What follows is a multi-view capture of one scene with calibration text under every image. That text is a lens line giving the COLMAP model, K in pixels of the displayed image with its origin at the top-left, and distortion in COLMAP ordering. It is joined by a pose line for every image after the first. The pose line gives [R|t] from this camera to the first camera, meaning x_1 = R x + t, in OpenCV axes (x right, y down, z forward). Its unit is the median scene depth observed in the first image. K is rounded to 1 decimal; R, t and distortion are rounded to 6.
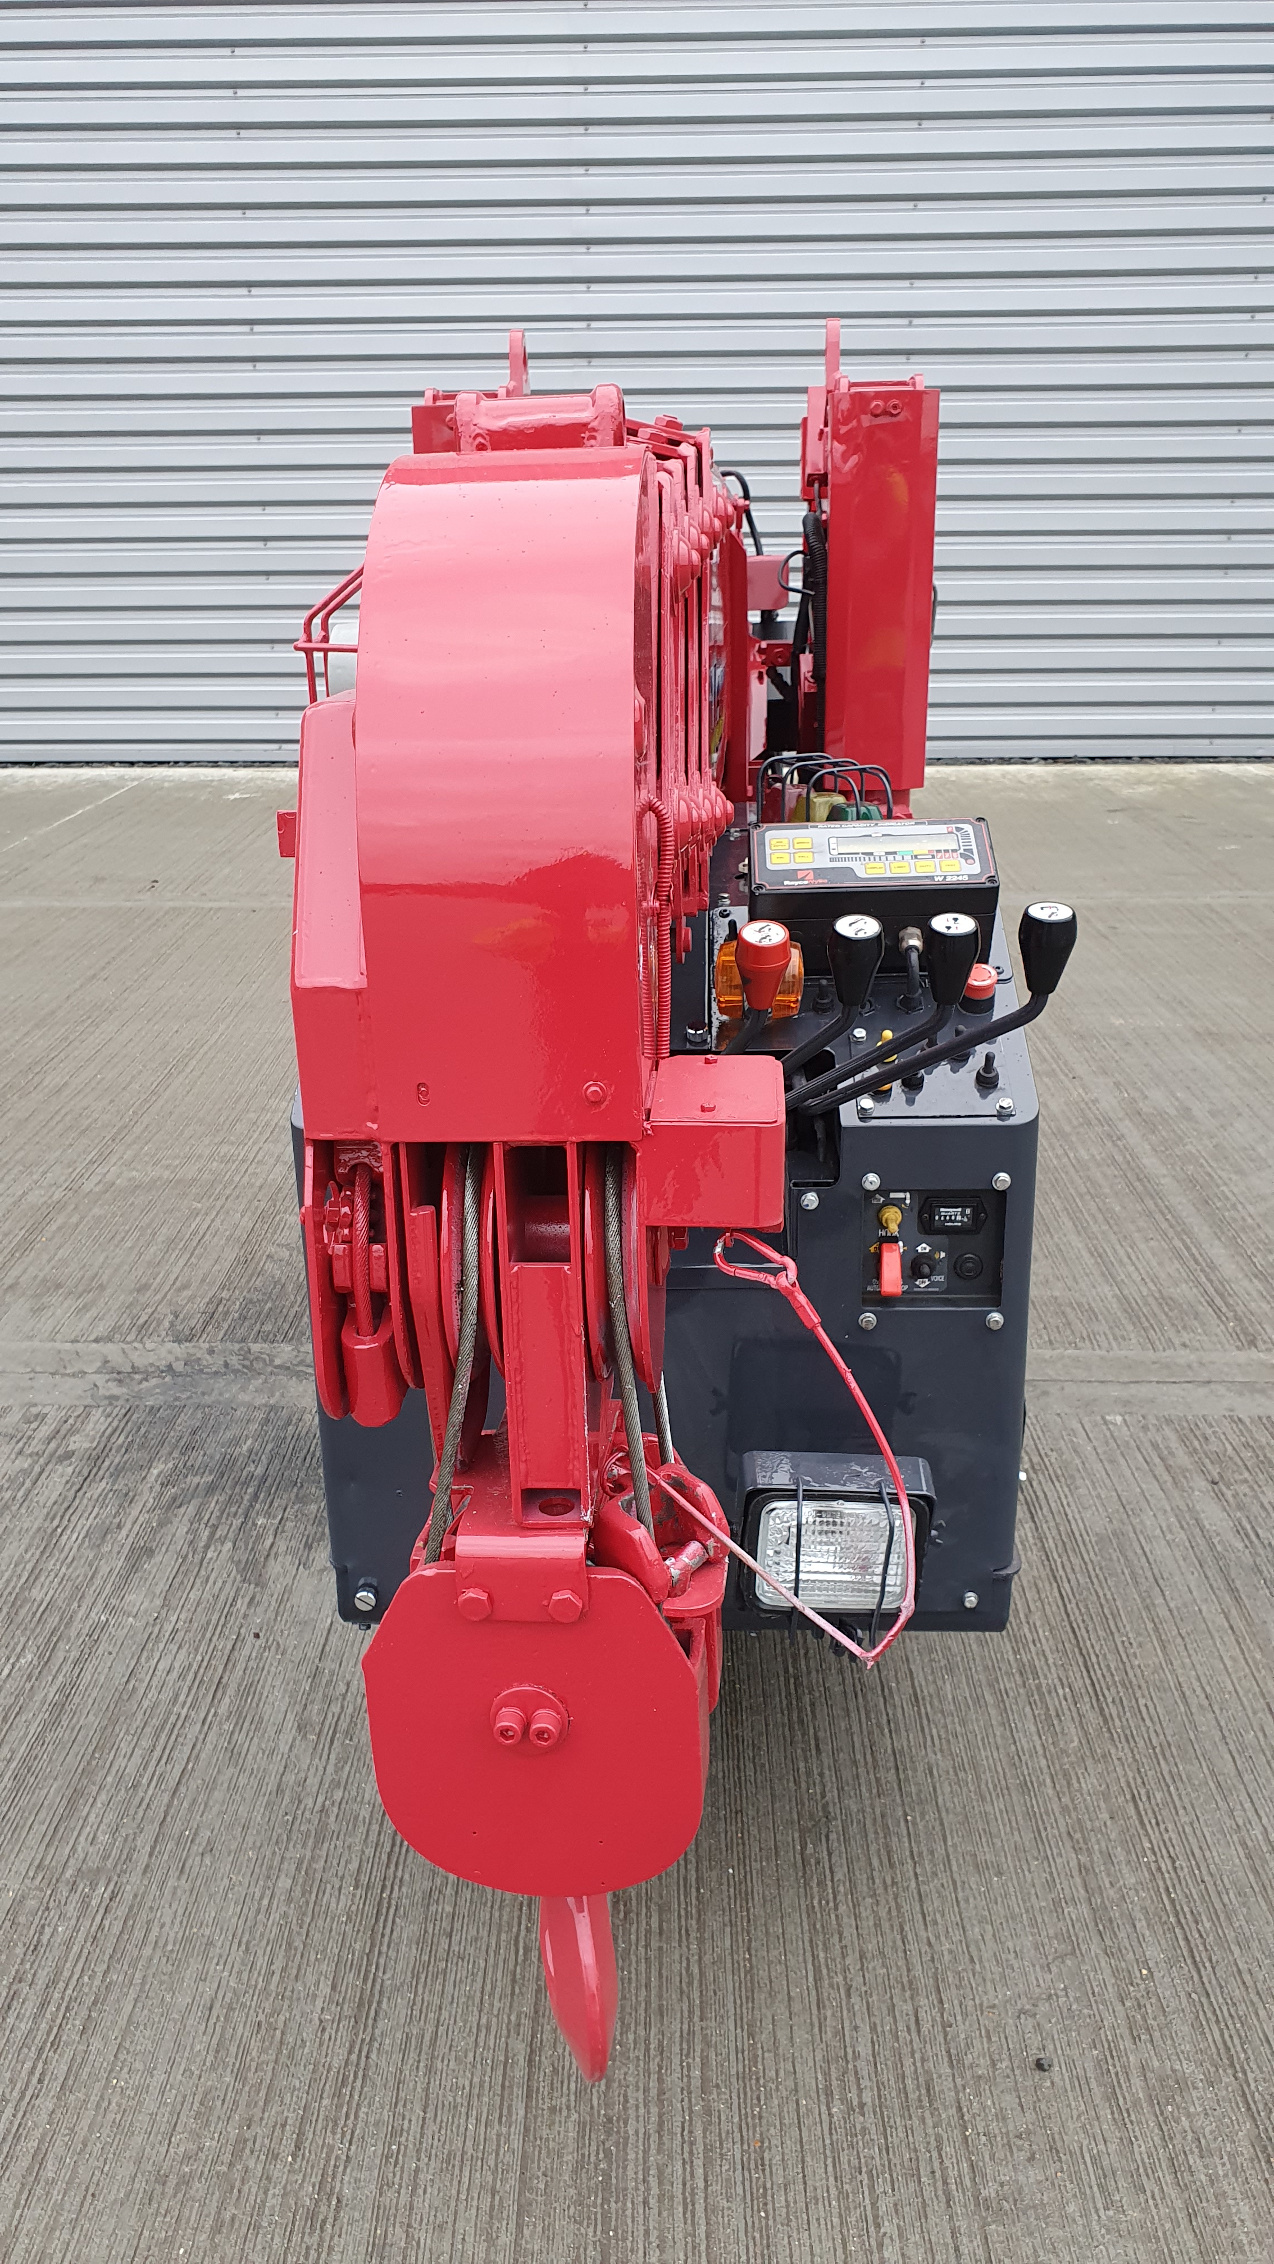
lens RADIAL K [[1771.9, 0, 624.6], [0, 1771.9, 1140.3], [0, 0, 1]] dist [0.010867, 0.014637]
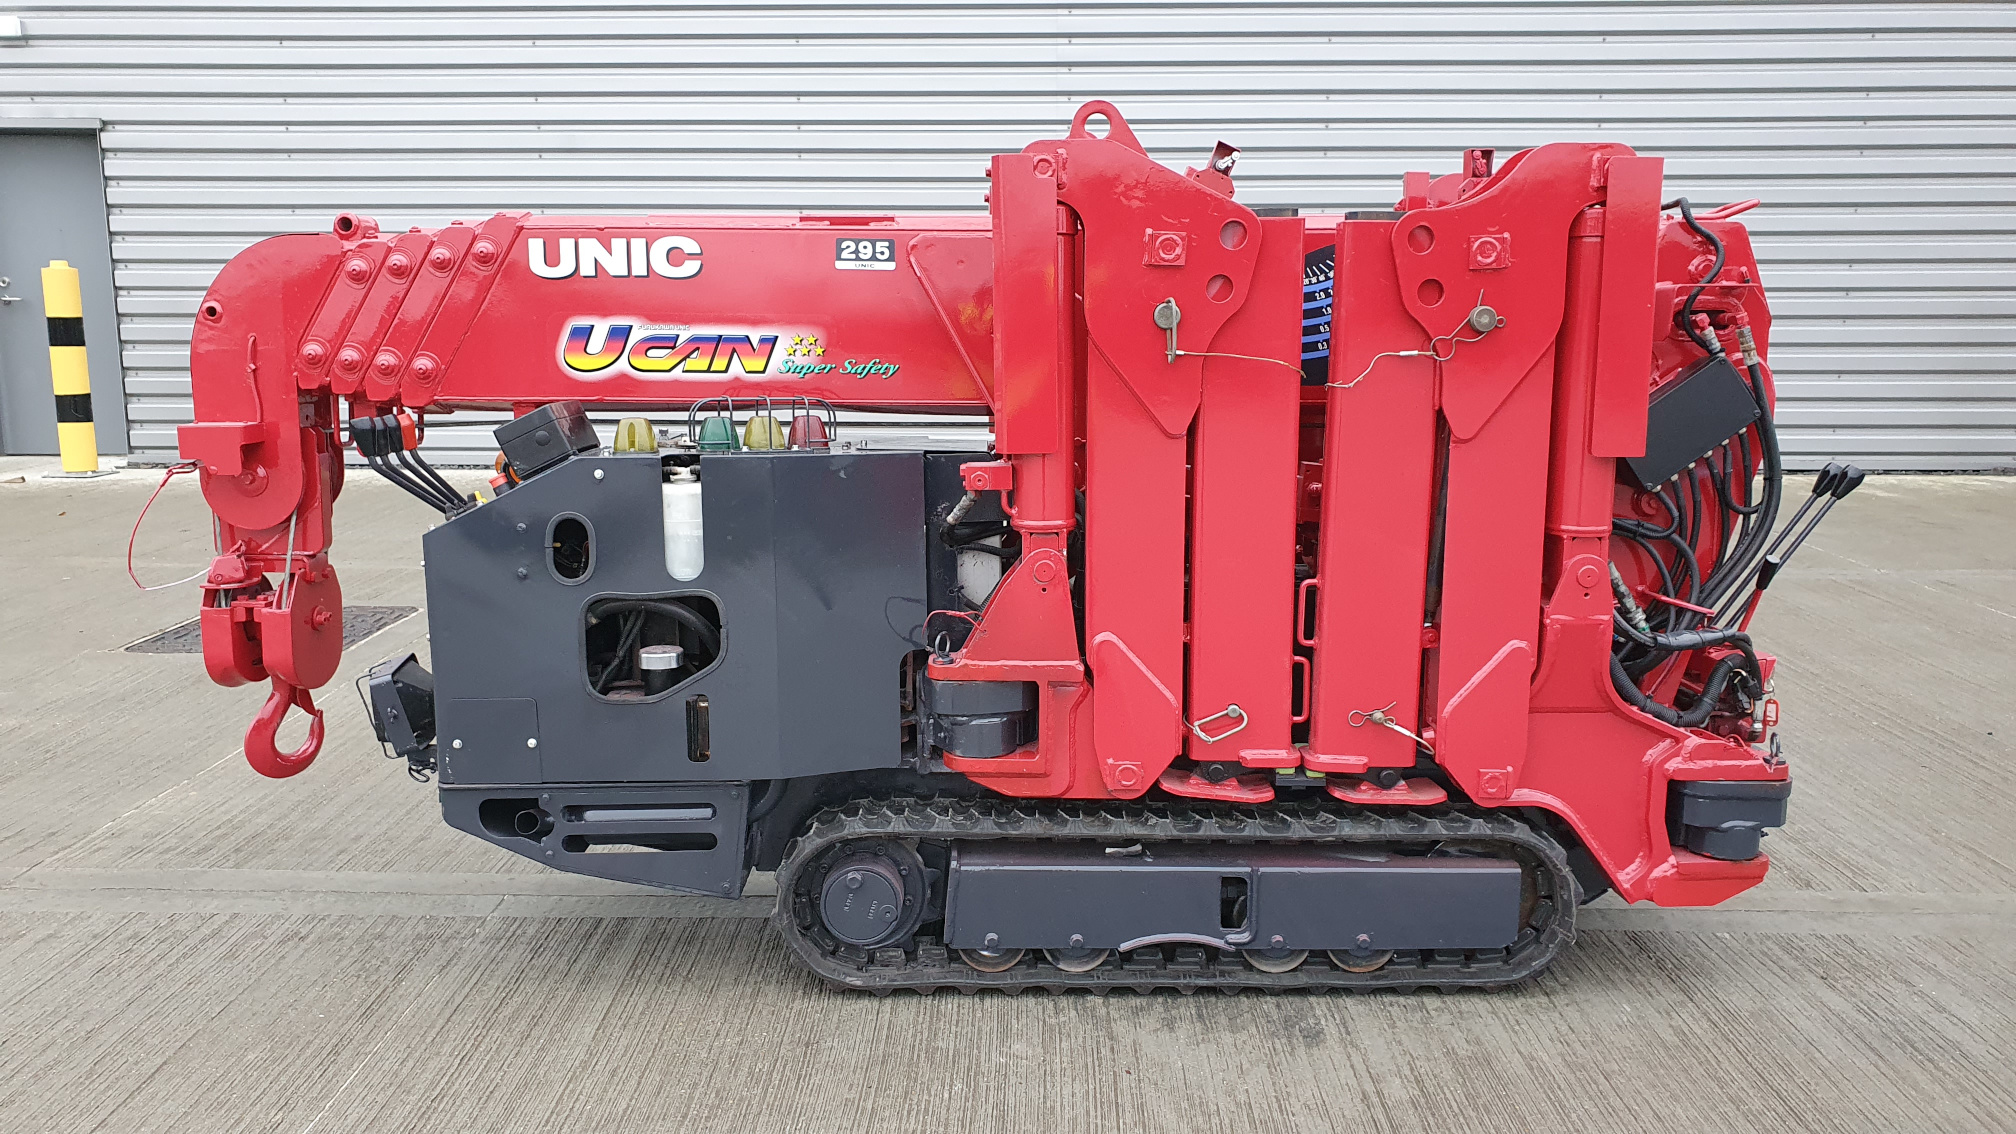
lens RADIAL K [[1577.8, 0, 1006.3], [0, 1577.8, 566.0], [0, 0, 1]] dist [0.010867, 0.014637]
pose [[0.999959, 0.004522, 0.007811, -0.200755], [-0.003209, 0.987015, -0.160595, 0.066369], [-0.008436, 0.160564, 0.986989, -0.121727]]
